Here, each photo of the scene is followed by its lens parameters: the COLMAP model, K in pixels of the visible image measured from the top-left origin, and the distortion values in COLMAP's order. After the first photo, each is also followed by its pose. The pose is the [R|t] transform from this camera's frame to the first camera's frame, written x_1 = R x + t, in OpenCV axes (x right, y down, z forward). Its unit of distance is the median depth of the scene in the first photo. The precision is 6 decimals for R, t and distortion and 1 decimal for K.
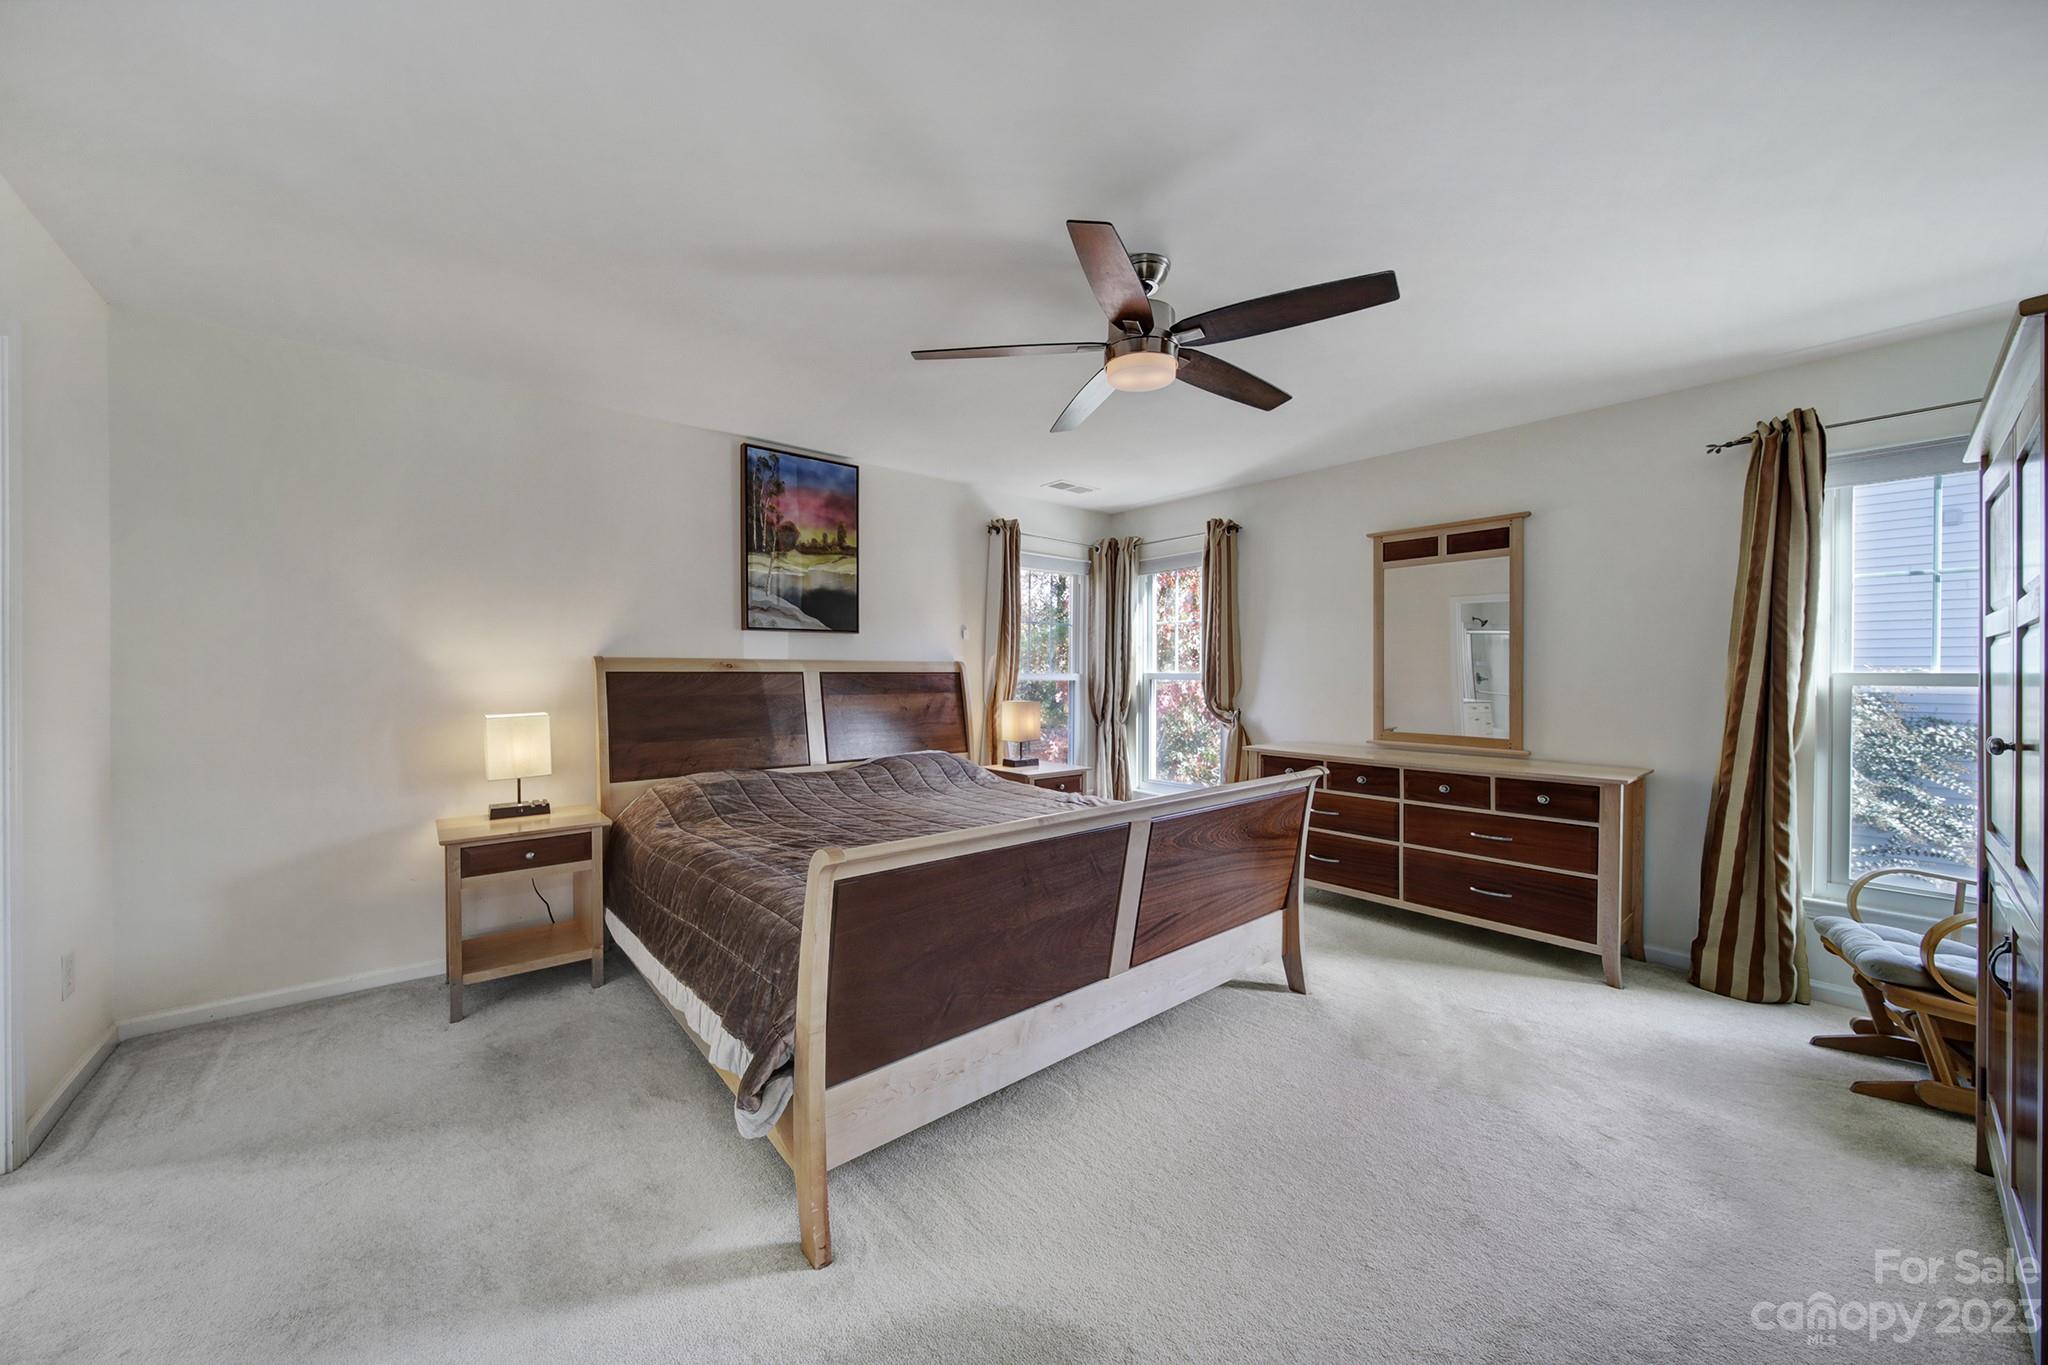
lens RADIAL K [[721.3, 0, 1015.1], [0, 721.3, 674.3], [0, 0, 1]] dist [-0.001519, -0.000700]
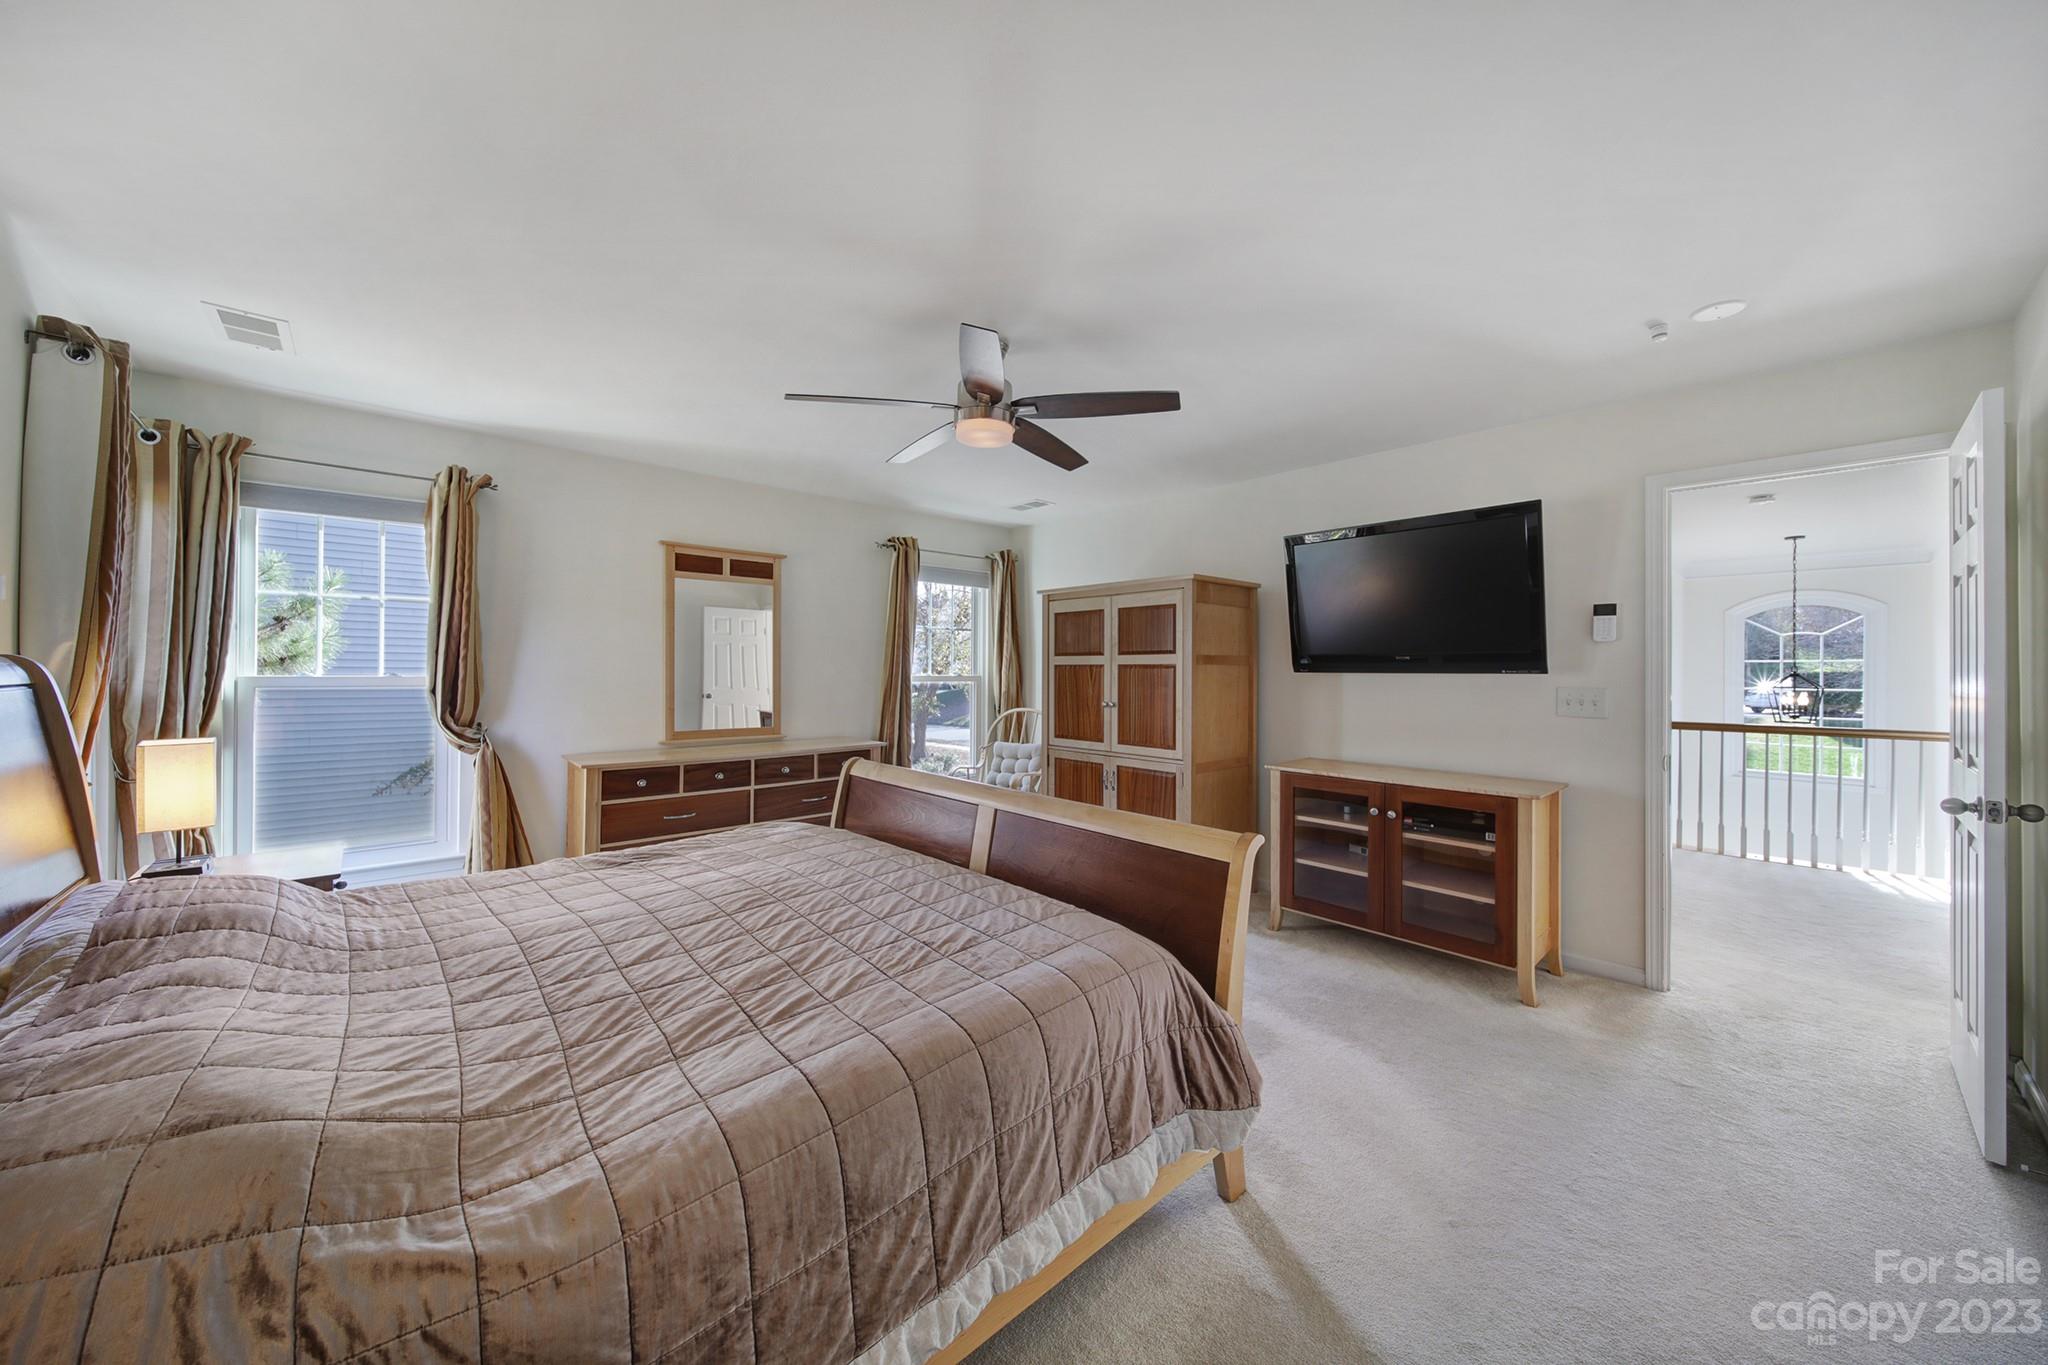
lens RADIAL K [[721.3, 0, 1028.7], [0, 721.3, 672.2], [0, 0, 1]] dist [-0.001519, -0.000700]
pose [[-0.030290, -0.000978, 0.999541, -0.551773], [-0.001950, 0.999998, 0.000920, -0.009789], [-0.999539, -0.001921, -0.030292, 0.514923]]
